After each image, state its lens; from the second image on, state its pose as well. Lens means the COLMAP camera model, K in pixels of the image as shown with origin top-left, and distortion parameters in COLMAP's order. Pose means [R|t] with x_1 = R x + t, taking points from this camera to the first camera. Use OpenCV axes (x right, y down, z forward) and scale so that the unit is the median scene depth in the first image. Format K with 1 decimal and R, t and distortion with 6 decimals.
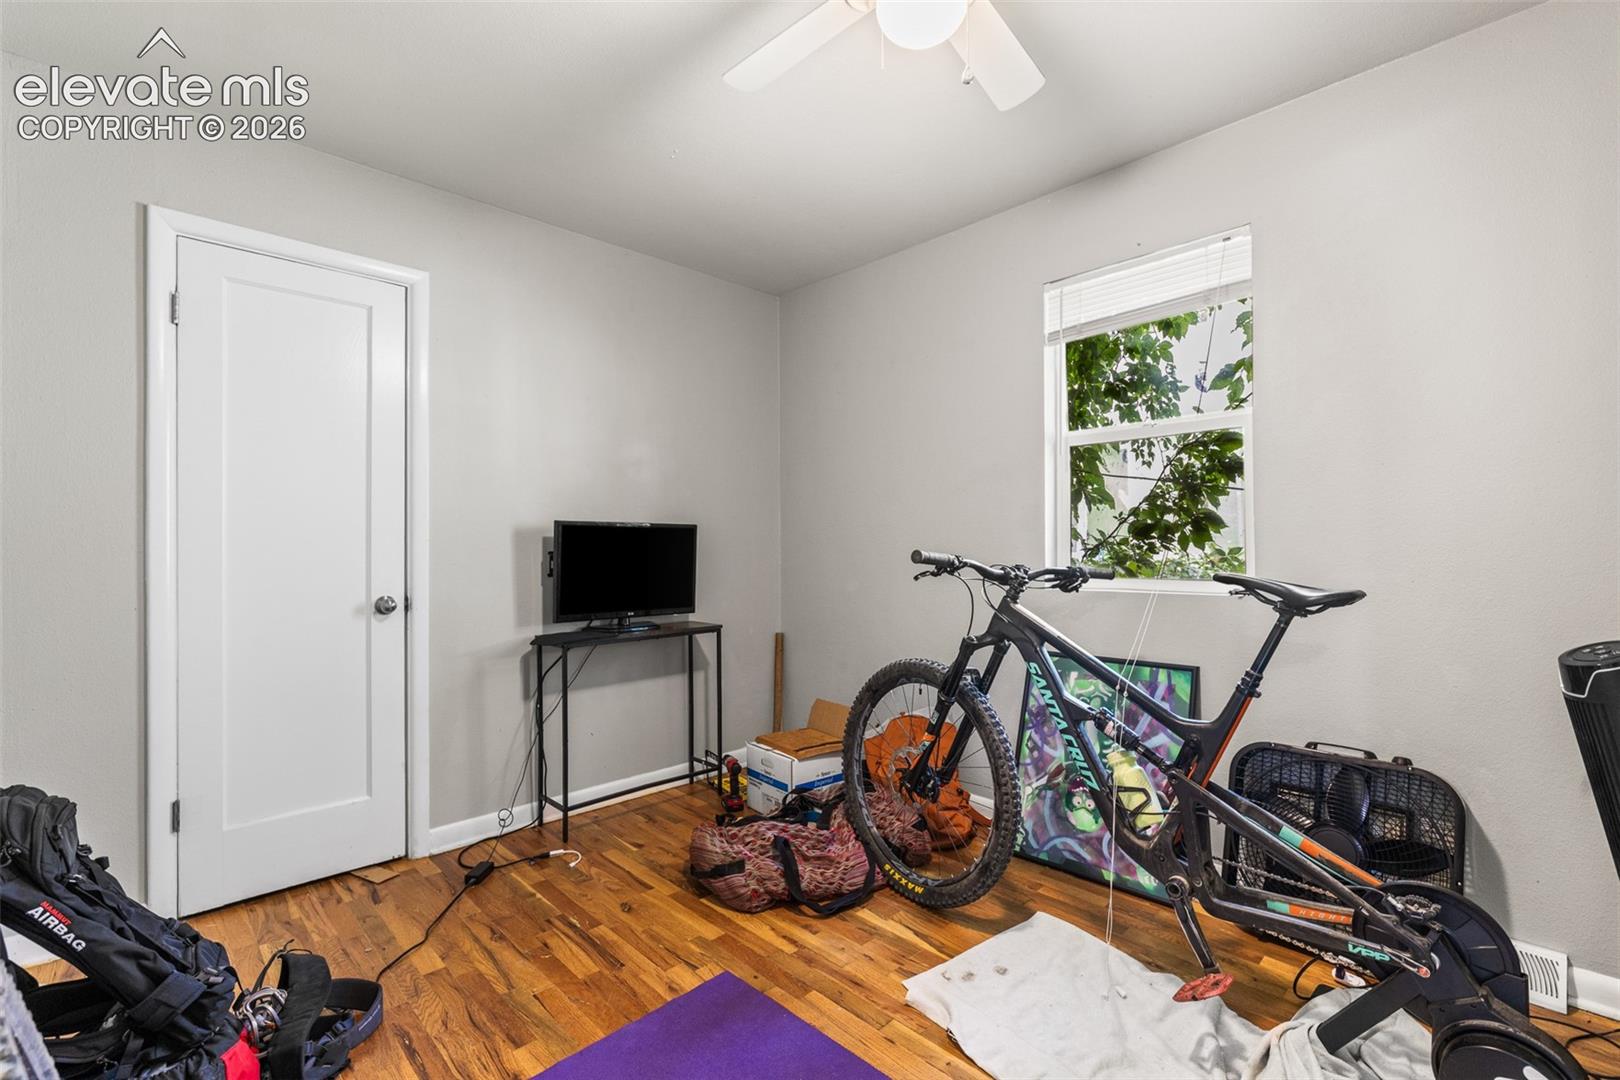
lens RADIAL K [[715.5, 0, 806.8], [0, 715.5, 540.2], [0, 0, 1]] dist [-0.002221, 0.001848]
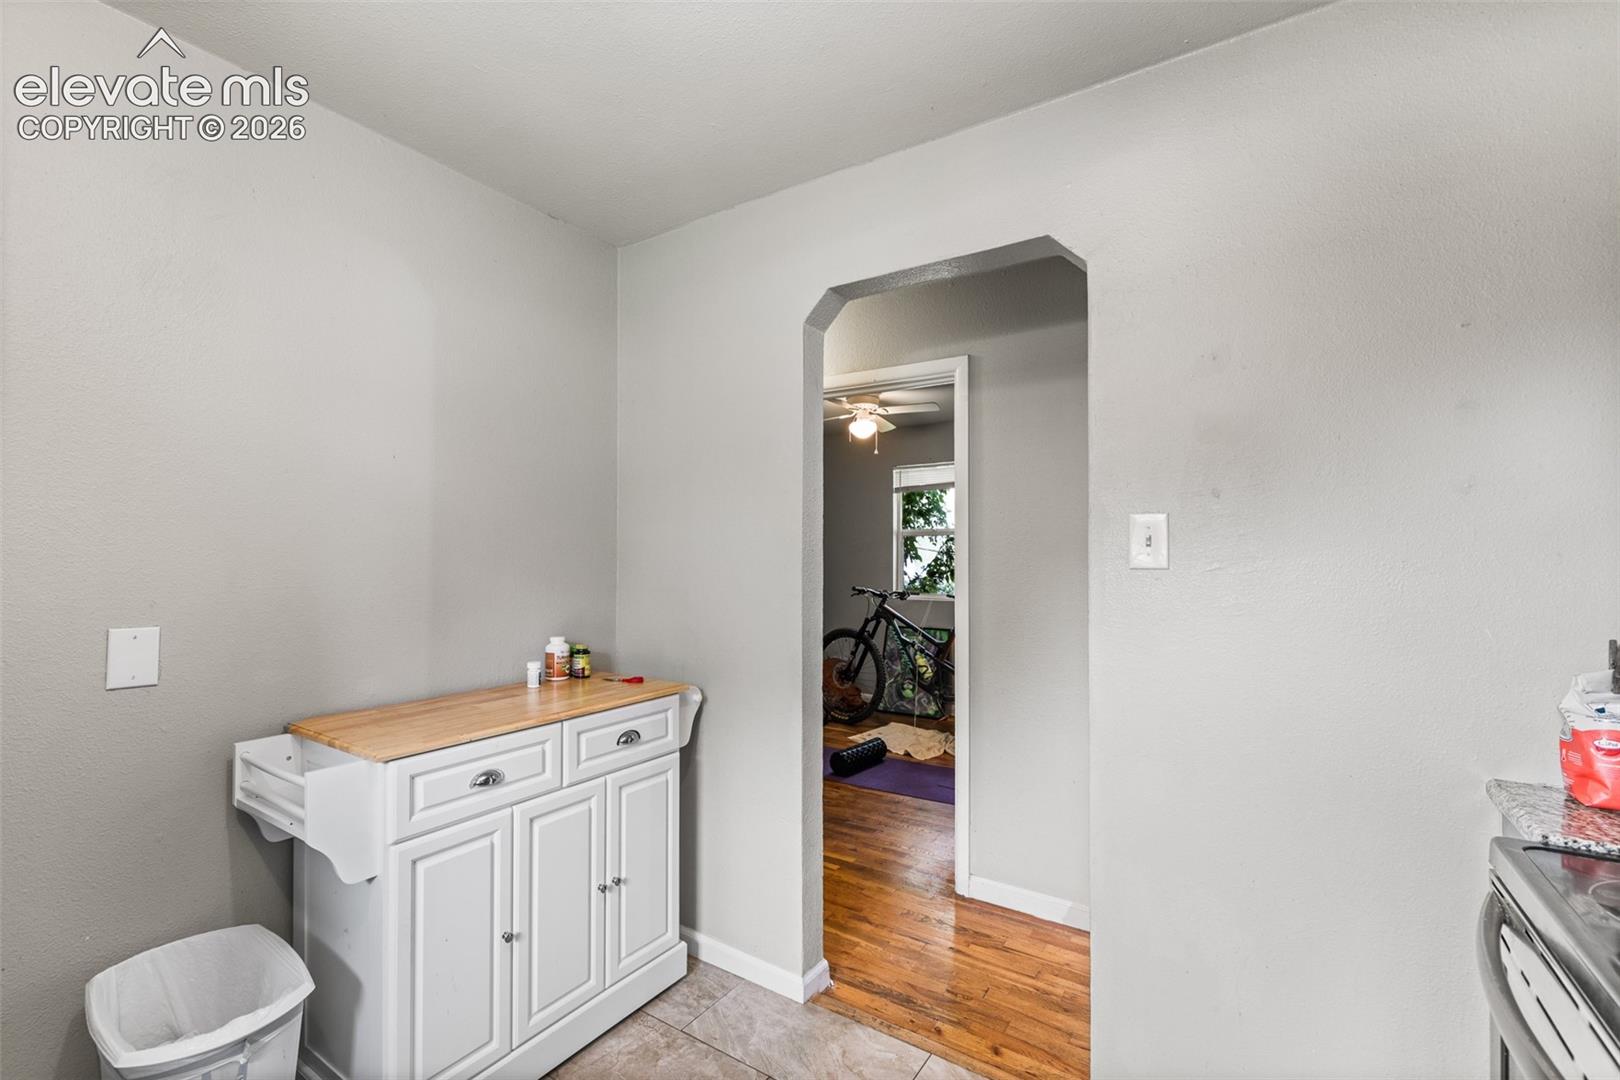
lens RADIAL K [[715.5, 0, 807.9], [0, 715.5, 543.8], [0, 0, 1]] dist [-0.002221, 0.001848]
pose [[0.976331, 0.003442, 0.216253, -0.505571], [-0.001643, 0.999963, -0.008501, -0.103781], [-0.216274, 0.007945, 0.976300, -1.391438]]
